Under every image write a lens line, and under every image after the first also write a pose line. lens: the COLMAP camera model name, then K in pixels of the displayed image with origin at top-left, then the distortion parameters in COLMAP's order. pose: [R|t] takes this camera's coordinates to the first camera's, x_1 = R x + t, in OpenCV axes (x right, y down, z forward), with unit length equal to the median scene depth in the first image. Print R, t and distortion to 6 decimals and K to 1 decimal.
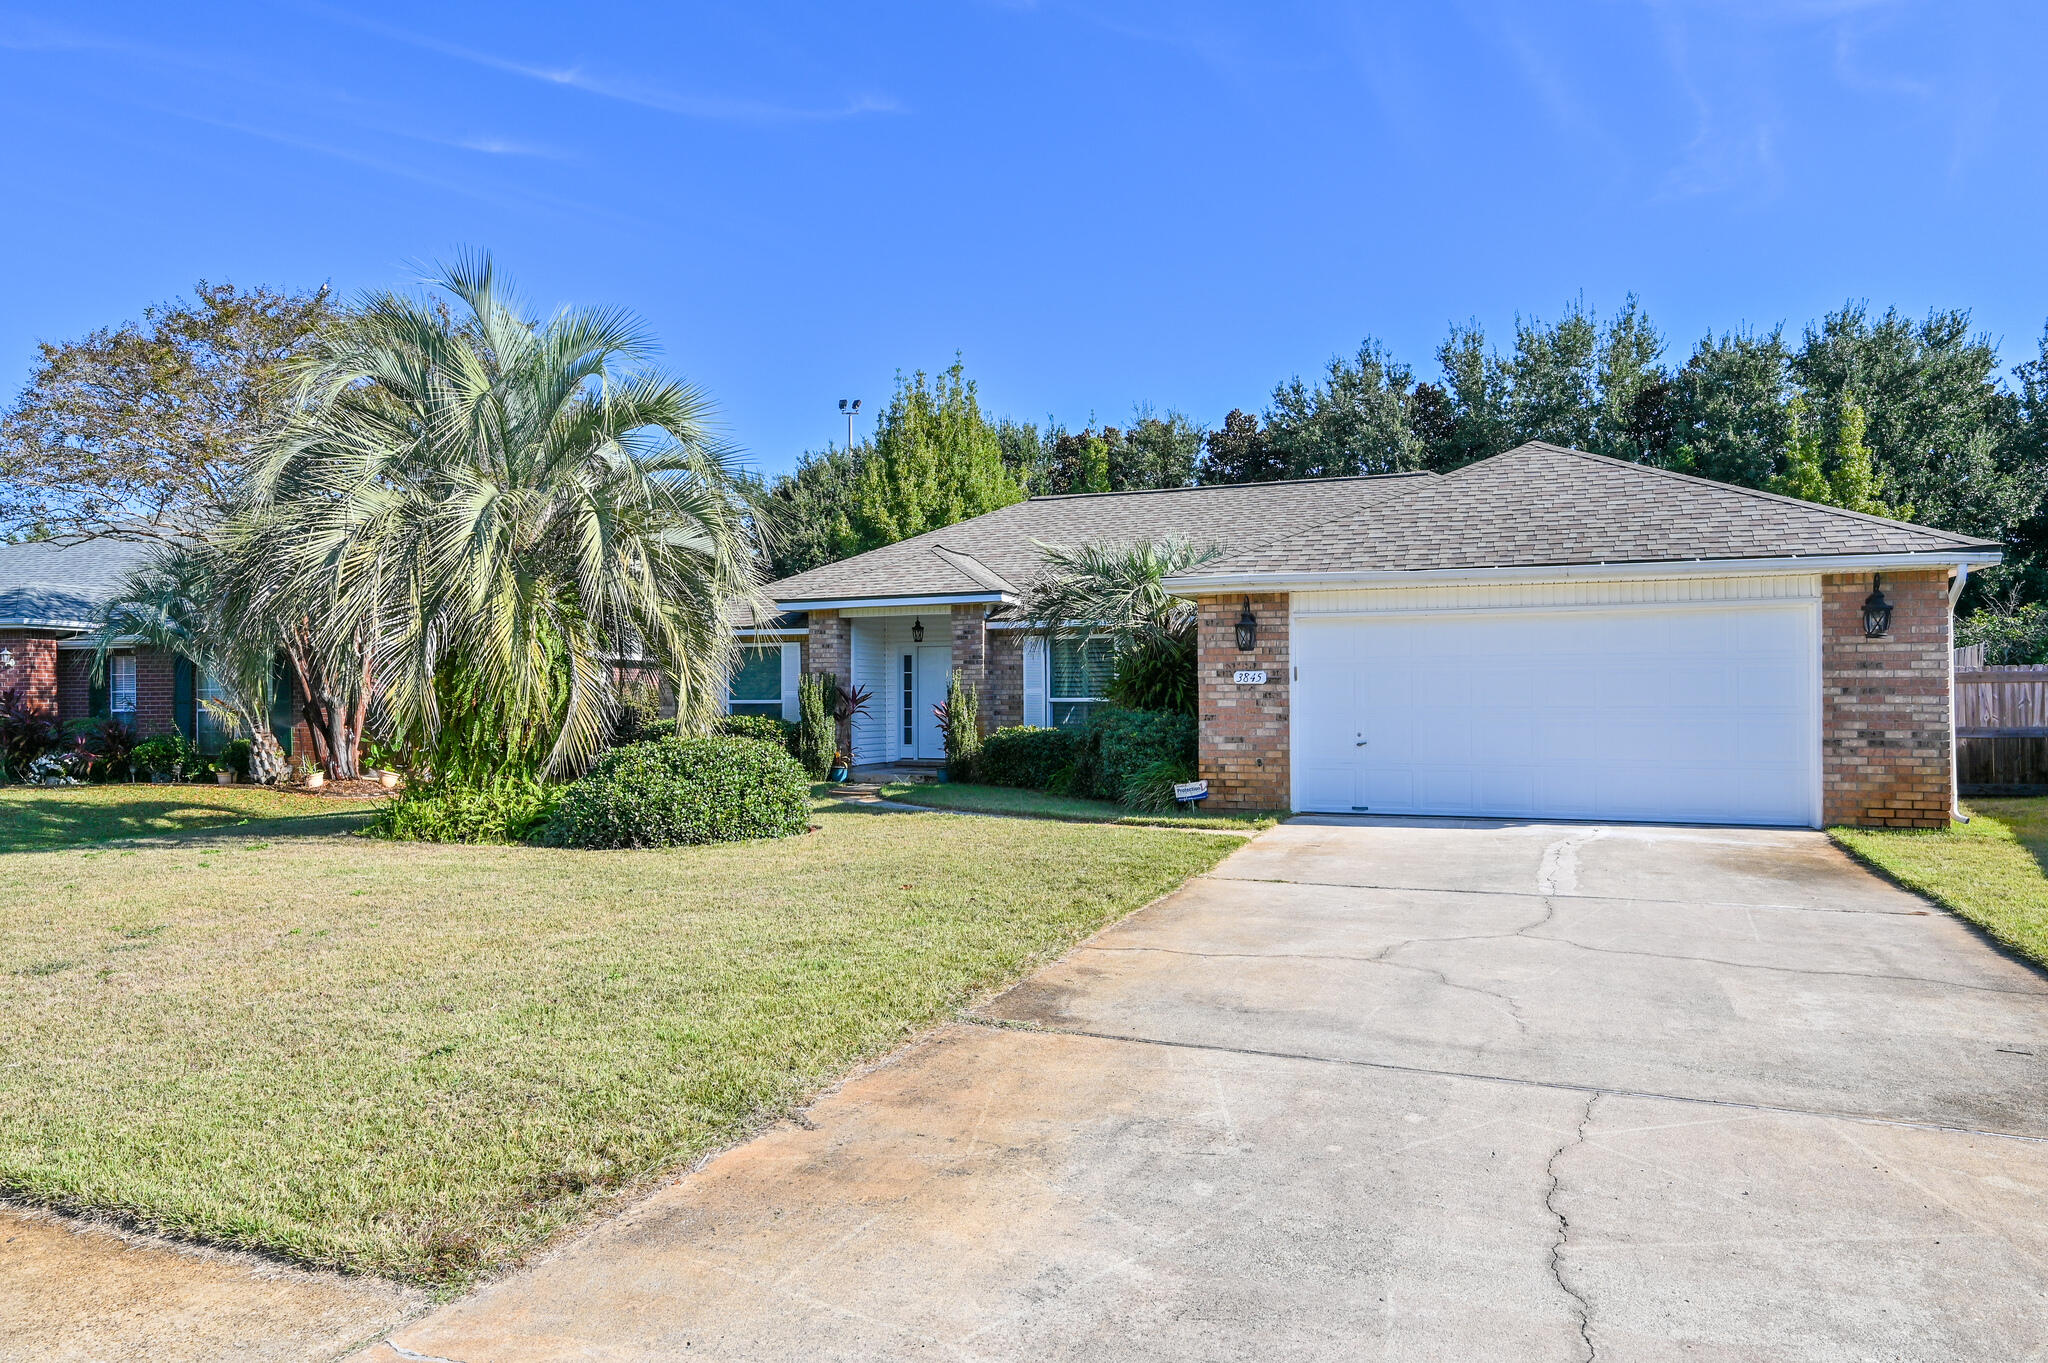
lens RADIAL K [[1152.1, 0, 1024.0], [0, 1152.1, 681.5], [0, 0, 1]] dist [0.000092, 0.000059]
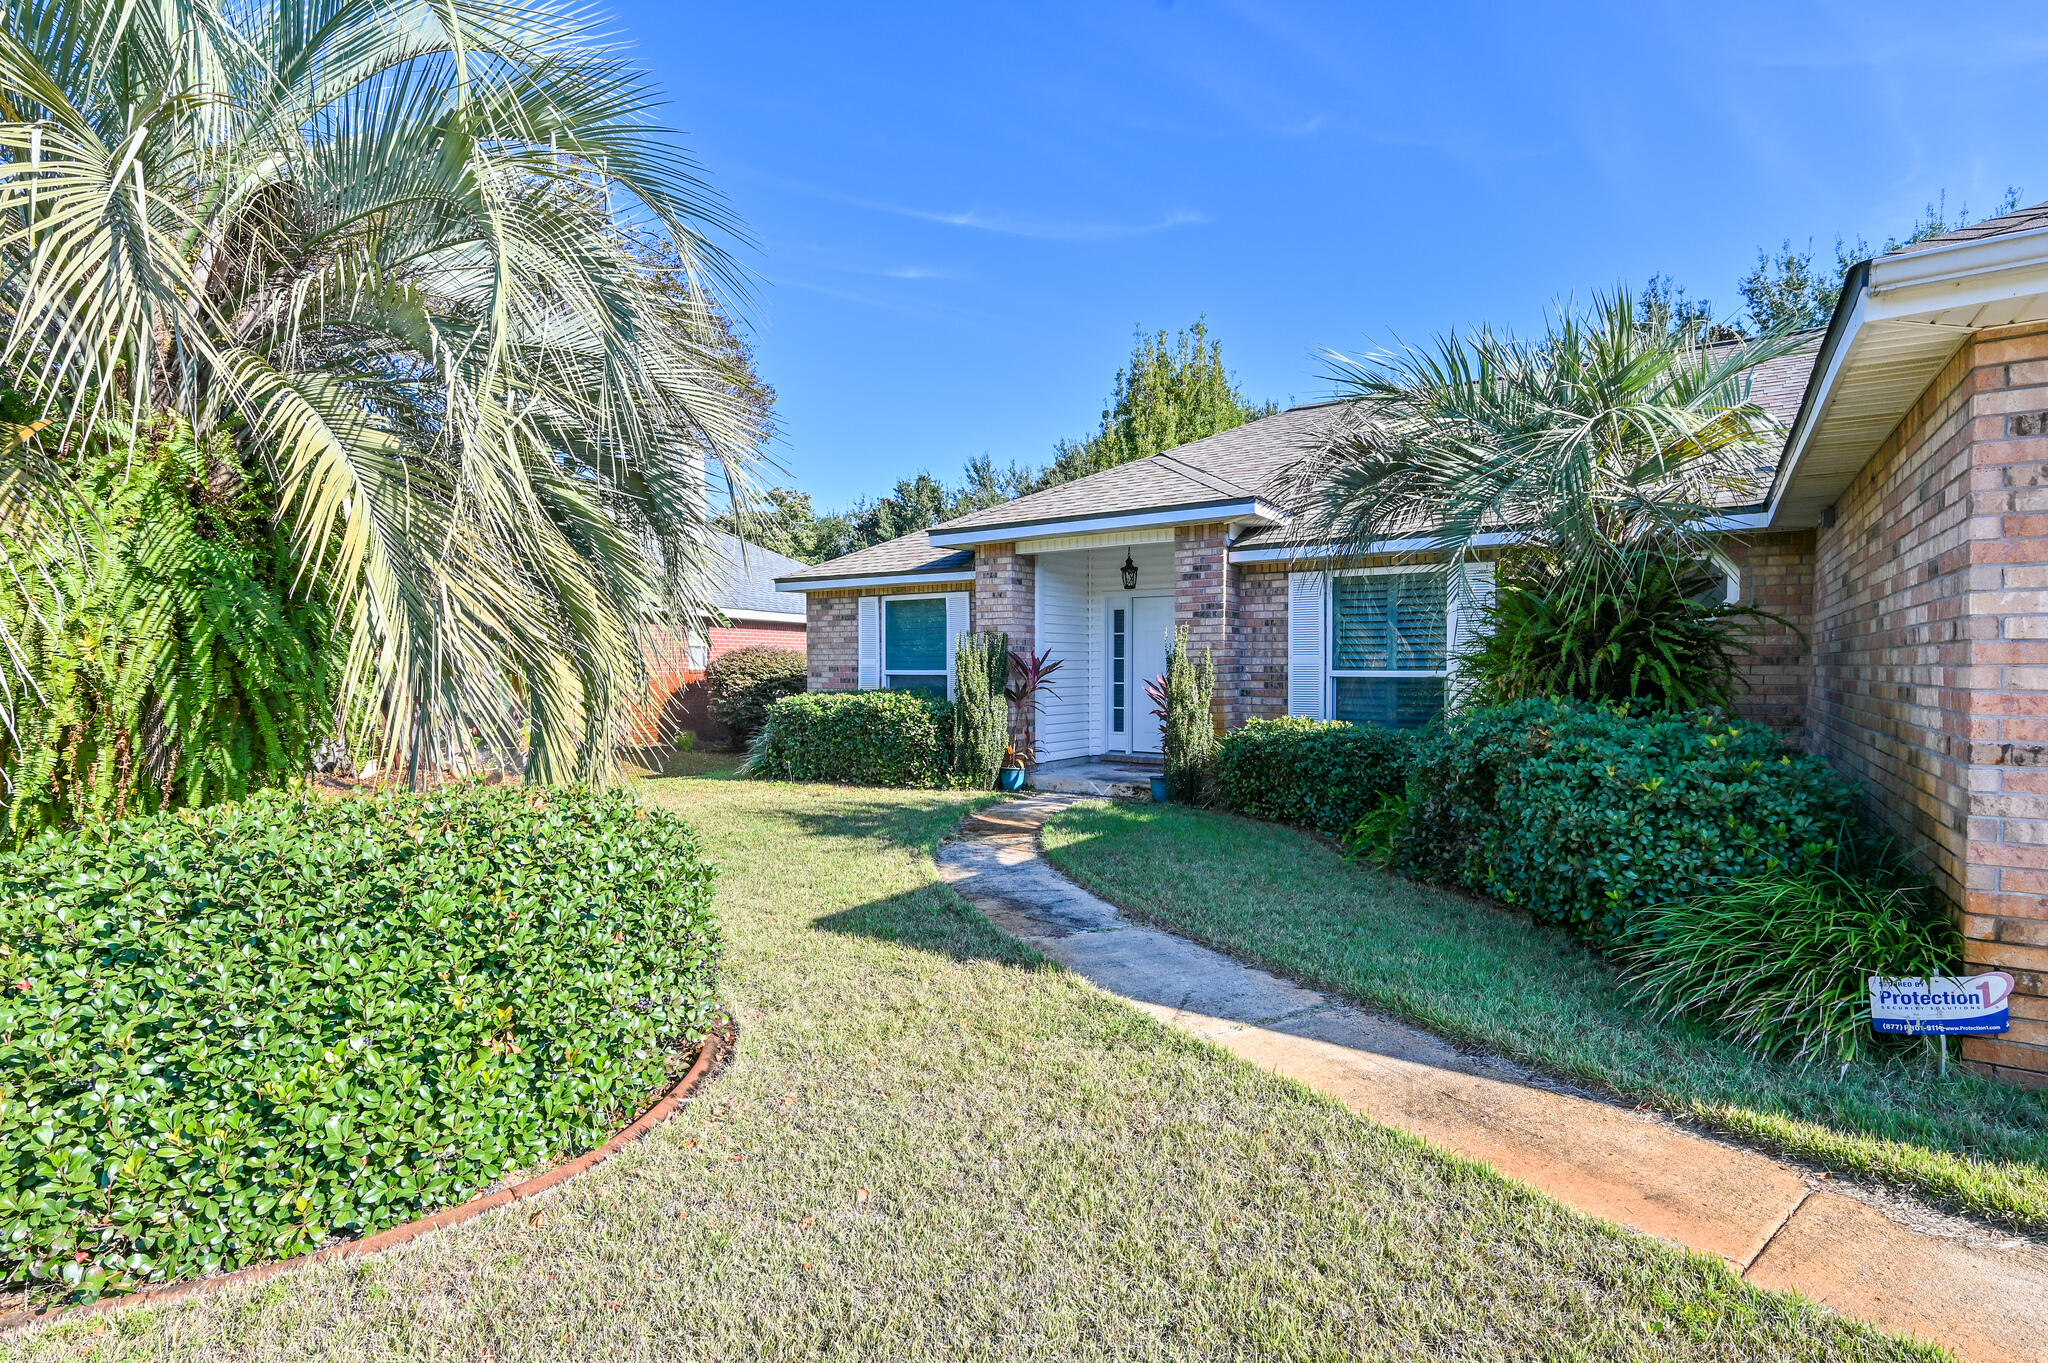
lens RADIAL K [[1003.4, 0, 1027.8], [0, 1003.4, 696.0], [0, 0, 1]] dist [-0.003095, -0.000283]
pose [[0.973846, 0.011083, -0.226938, -0.014106], [-0.000802, 0.998971, 0.045345, 0.003327], [0.227207, -0.043977, 0.972853, 0.416478]]
